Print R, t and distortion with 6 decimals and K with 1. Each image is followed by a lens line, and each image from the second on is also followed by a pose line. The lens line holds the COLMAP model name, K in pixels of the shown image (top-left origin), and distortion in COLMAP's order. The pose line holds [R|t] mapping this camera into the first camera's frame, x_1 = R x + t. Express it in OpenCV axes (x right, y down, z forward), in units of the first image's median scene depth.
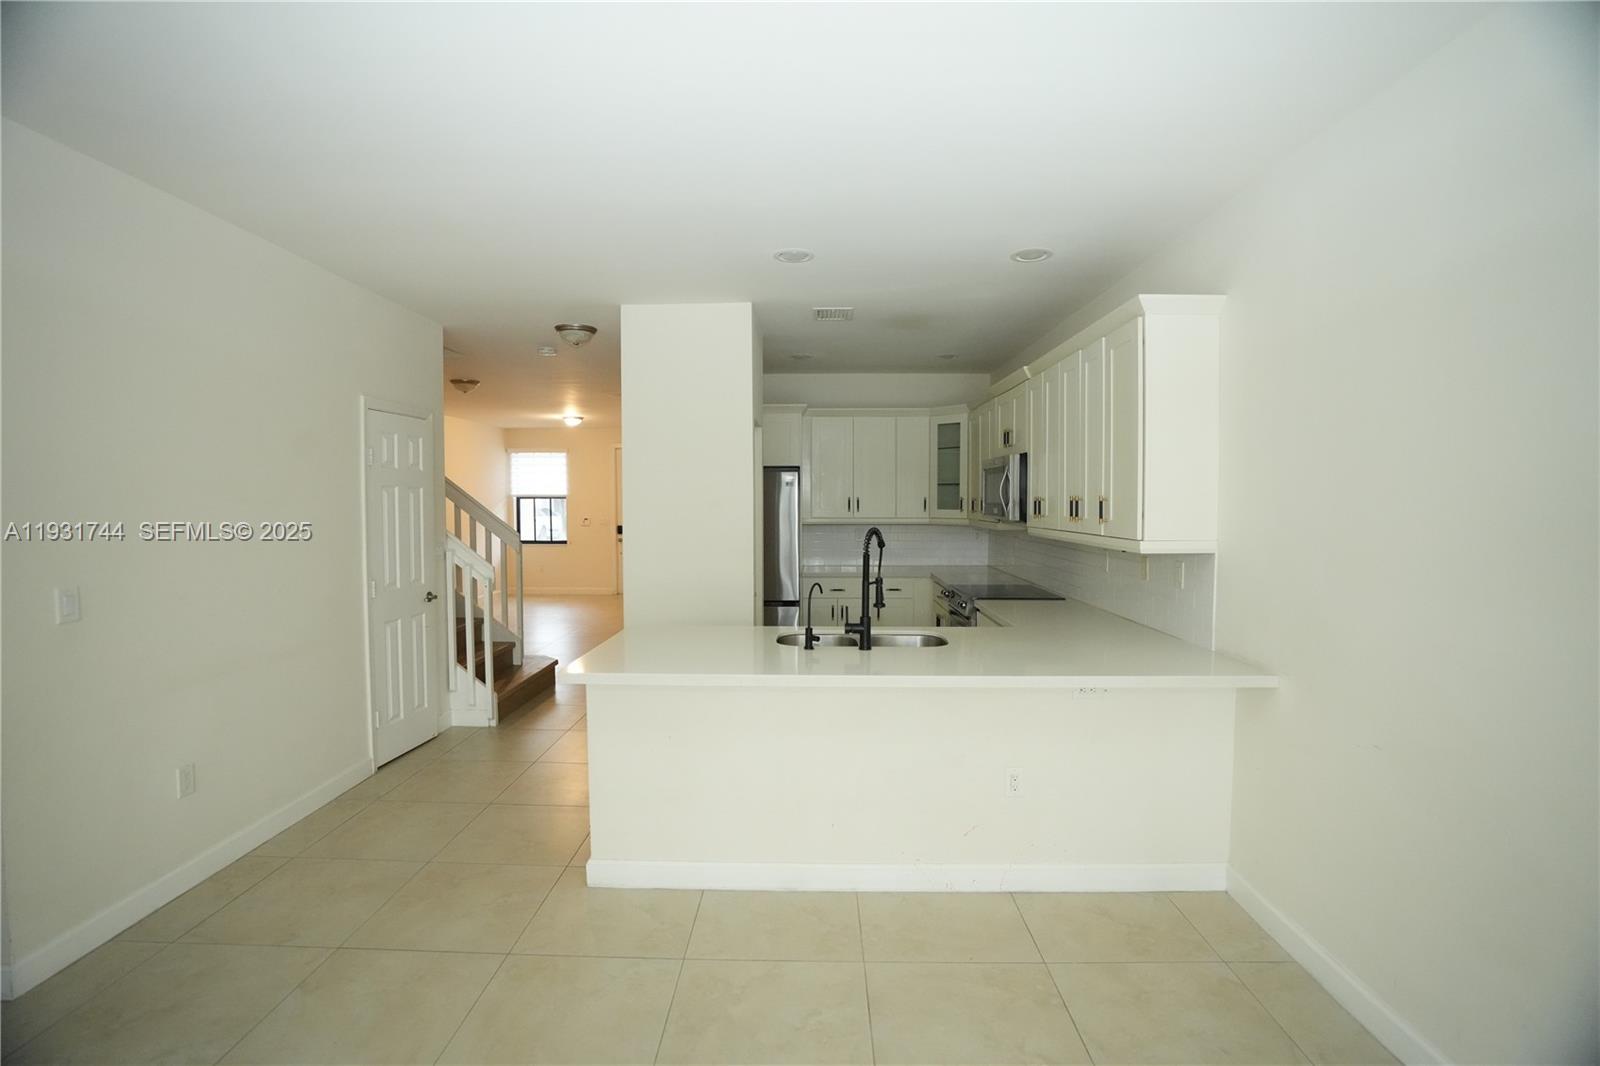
lens RADIAL K [[739.0, 0, 787.6], [0, 739.0, 531.9], [0, 0, 1]] dist [-0.060998, 0.024528]
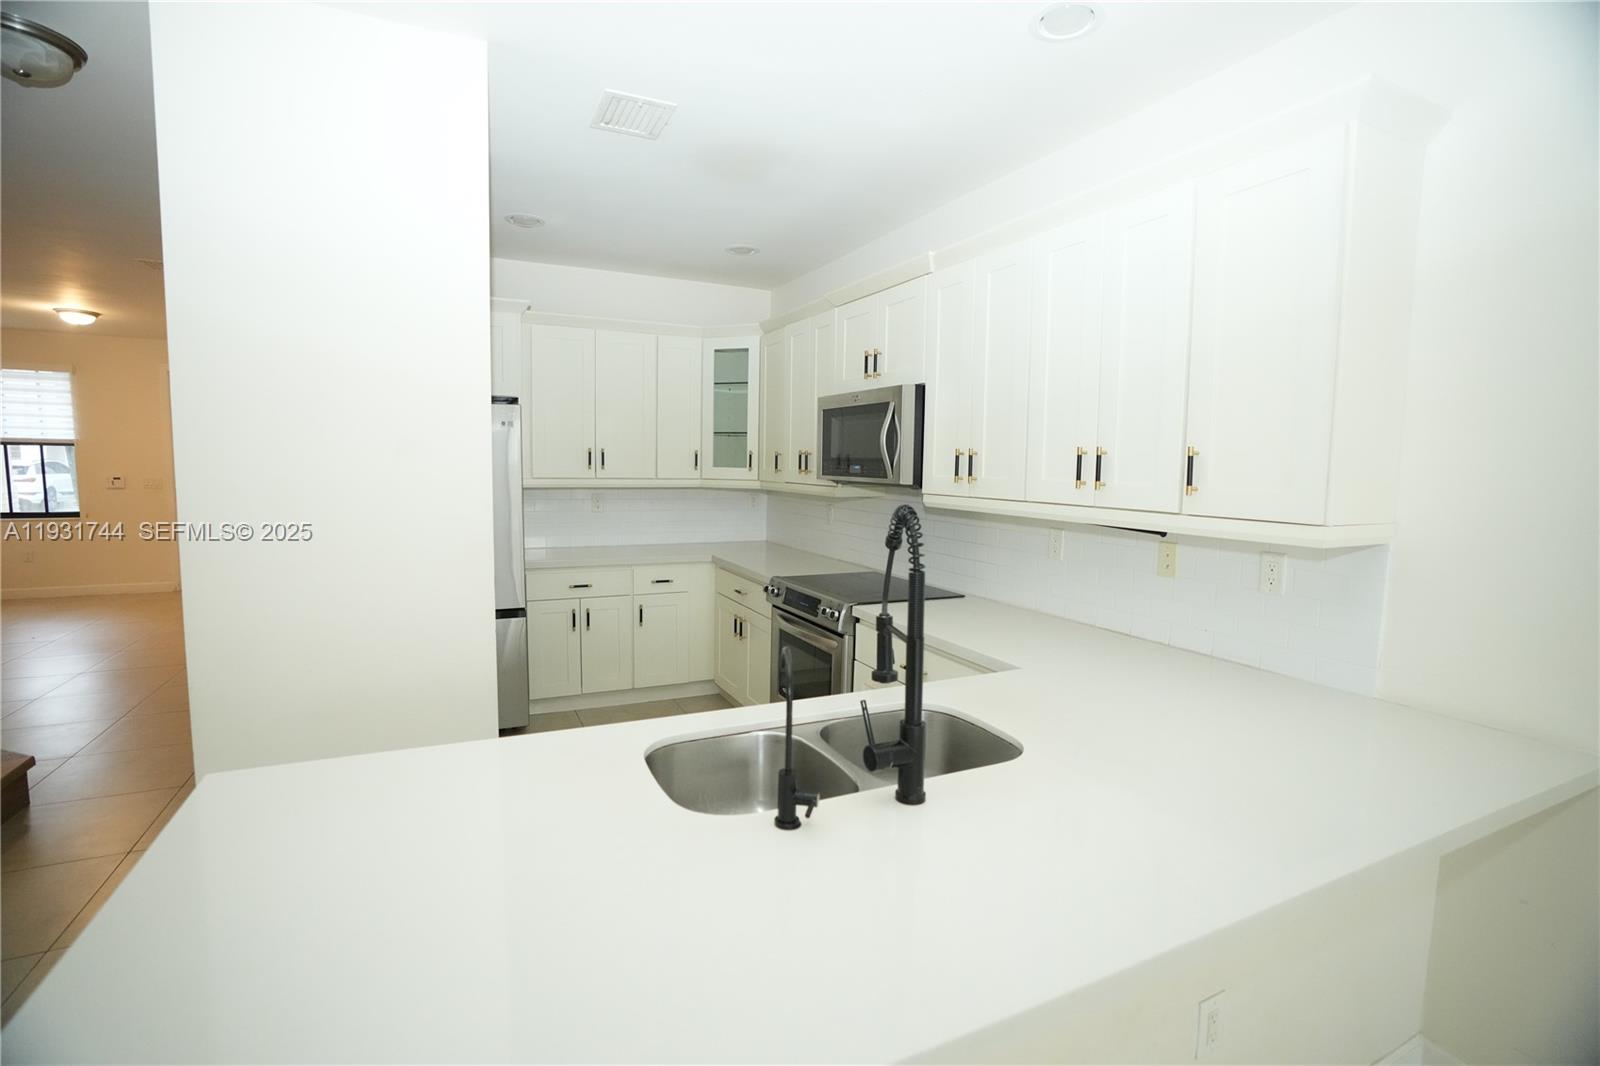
lens RADIAL K [[739.0, 0, 787.6], [0, 739.0, 531.9], [0, 0, 1]] dist [-0.060998, 0.024528]
pose [[0.889870, -0.027698, 0.455373, -0.066535], [0.002368, 0.998422, 0.056102, -0.007529], [-0.456209, -0.048845, 0.888531, 0.318293]]
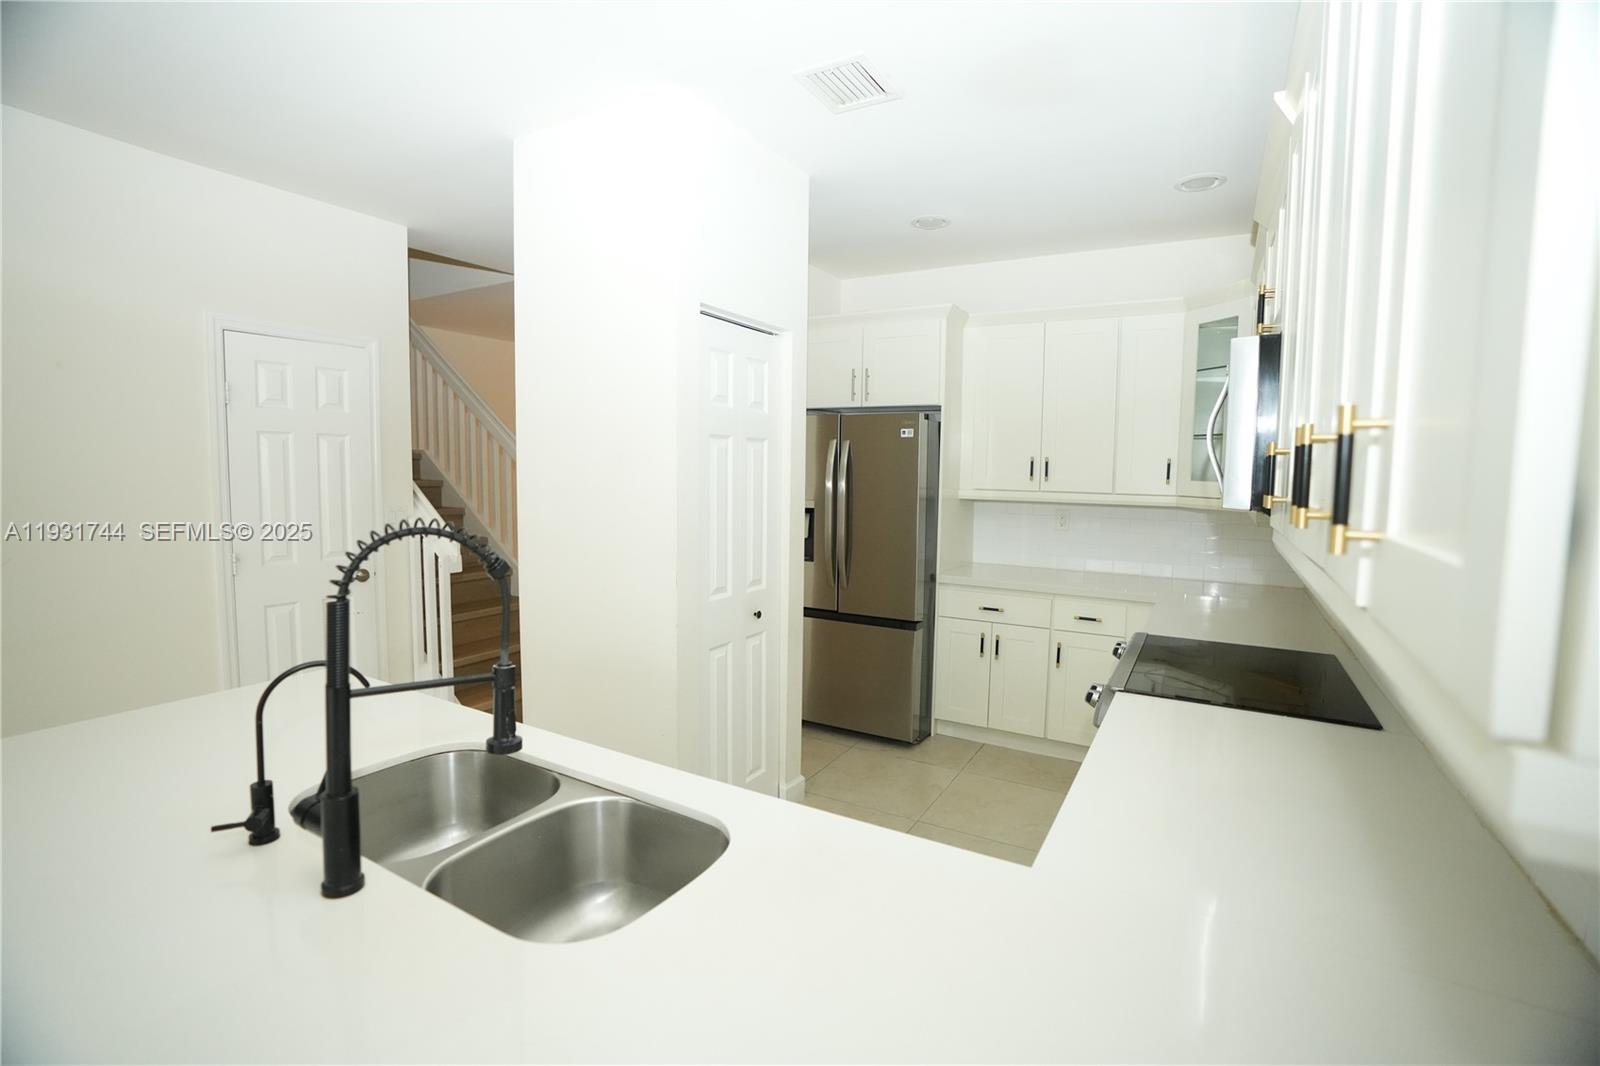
lens RADIAL K [[739.0, 0, 787.6], [0, 739.0, 531.9], [0, 0, 1]] dist [-0.060998, 0.024528]
pose [[0.882060, 0.054398, -0.467986, 0.195826], [-0.033437, 0.998035, 0.052989, -0.011305], [0.469949, -0.031091, 0.882146, 0.383190]]
